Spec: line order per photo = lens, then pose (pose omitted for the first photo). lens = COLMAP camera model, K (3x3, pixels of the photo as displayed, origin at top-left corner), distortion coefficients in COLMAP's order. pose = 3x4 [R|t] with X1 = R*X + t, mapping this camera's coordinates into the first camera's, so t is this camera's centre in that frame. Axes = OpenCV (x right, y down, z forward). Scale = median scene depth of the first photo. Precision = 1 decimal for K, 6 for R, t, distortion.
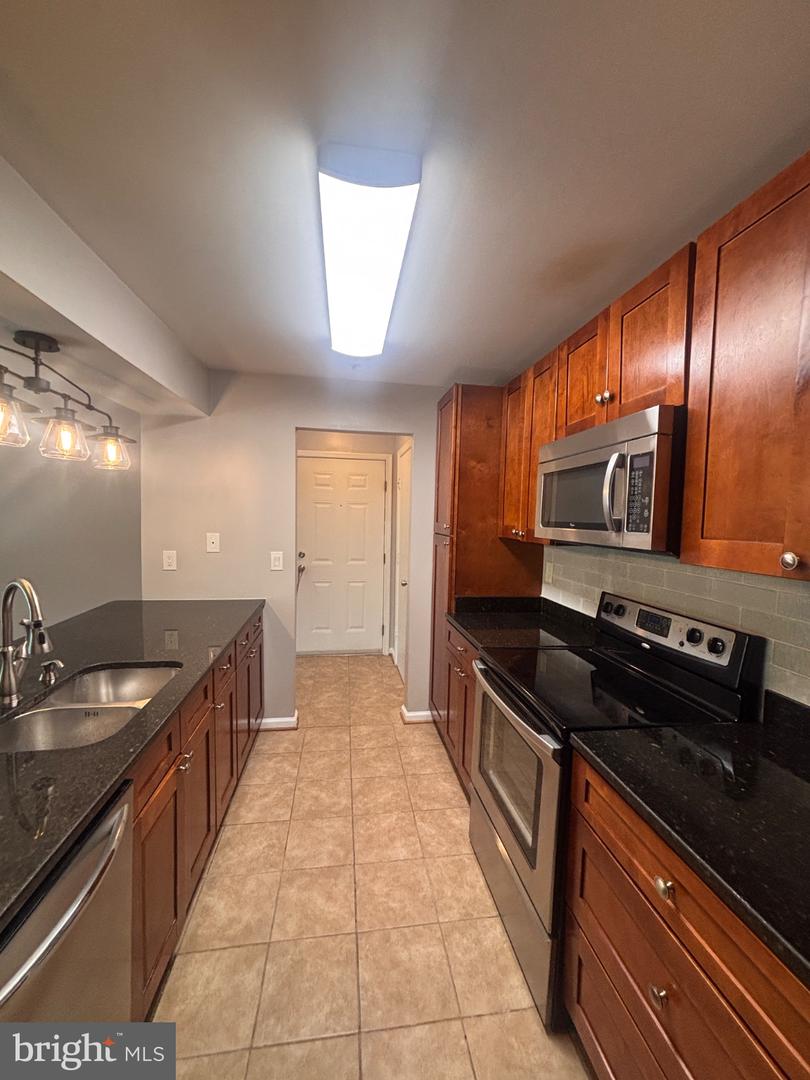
lens RADIAL K [[436.2, 0, 403.7], [0, 436.2, 540.9], [0, 0, 1]] dist [0.002101, 0.000173]
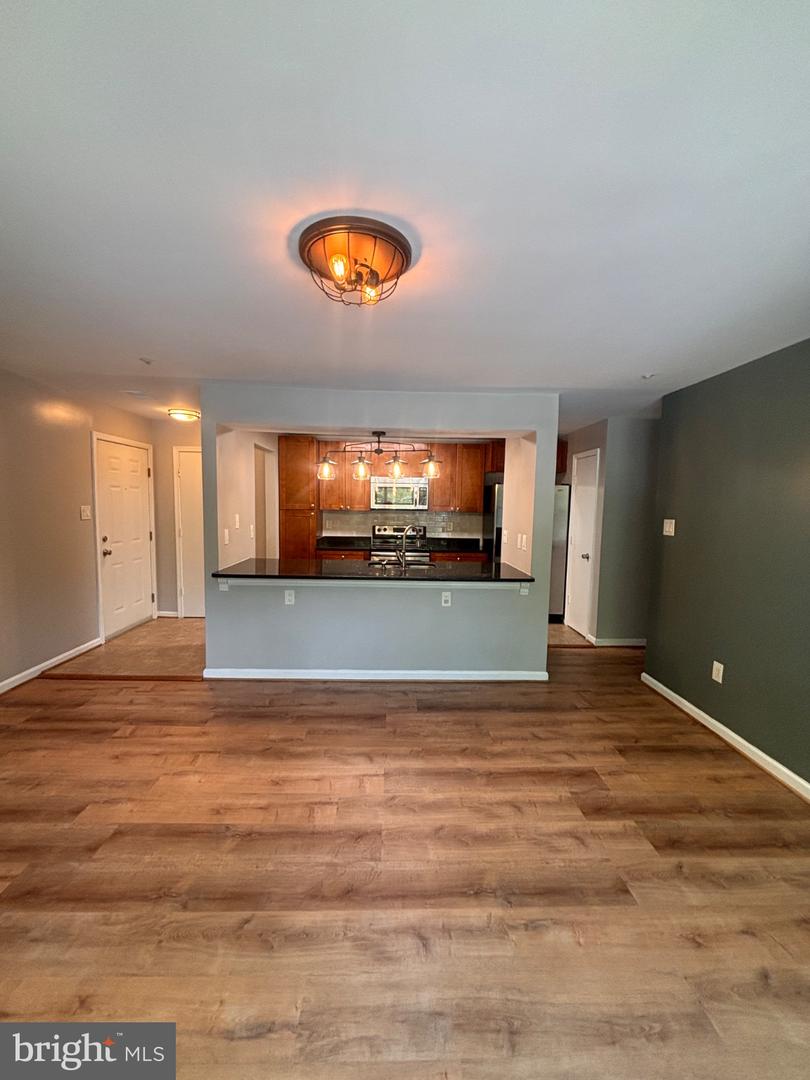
lens RADIAL K [[434.9, 0, 402.7], [0, 434.9, 538.5], [0, 0, 1]] dist [0.001595, 0.000910]
pose [[0.119465, -0.098559, 0.987934, -1.279324], [0.046234, 0.994533, 0.093627, -0.033474], [-0.991761, 0.034491, 0.123369, 0.231086]]
